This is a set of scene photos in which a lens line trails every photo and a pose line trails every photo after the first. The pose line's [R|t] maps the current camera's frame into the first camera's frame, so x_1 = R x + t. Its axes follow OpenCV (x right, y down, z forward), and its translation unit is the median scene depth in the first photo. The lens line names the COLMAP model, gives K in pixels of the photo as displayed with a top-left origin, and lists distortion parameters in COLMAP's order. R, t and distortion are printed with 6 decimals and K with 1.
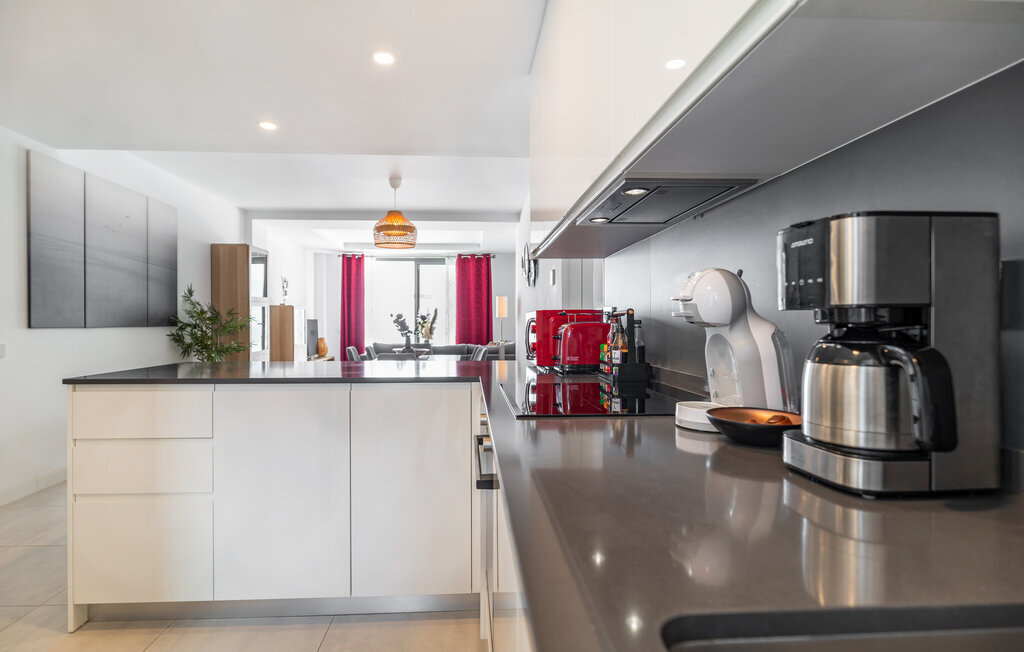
lens RADIAL K [[534.0, 0, 509.5], [0, 534.0, 321.8], [0, 0, 1]] dist [-0.002578, -0.000083]
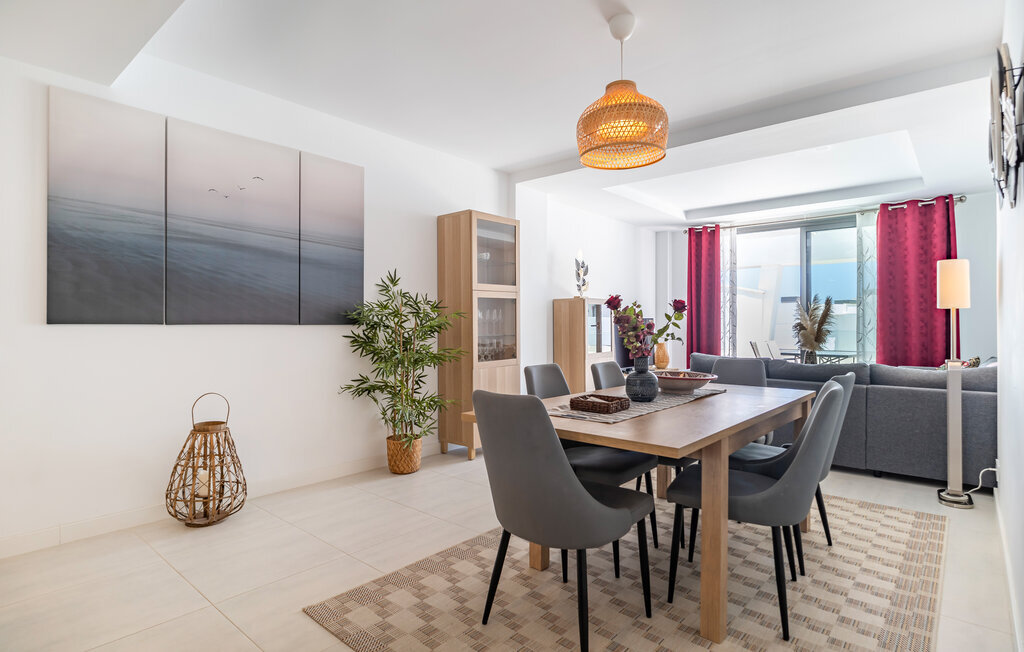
lens RADIAL K [[534.0, 0, 509.5], [0, 534.0, 321.8], [0, 0, 1]] dist [-0.002578, -0.000083]
pose [[0.706845, -0.003736, -0.707359, 0.029301], [-0.000793, 0.999981, -0.006075, 0.004654], [0.707368, 0.004855, 0.706828, 0.329703]]
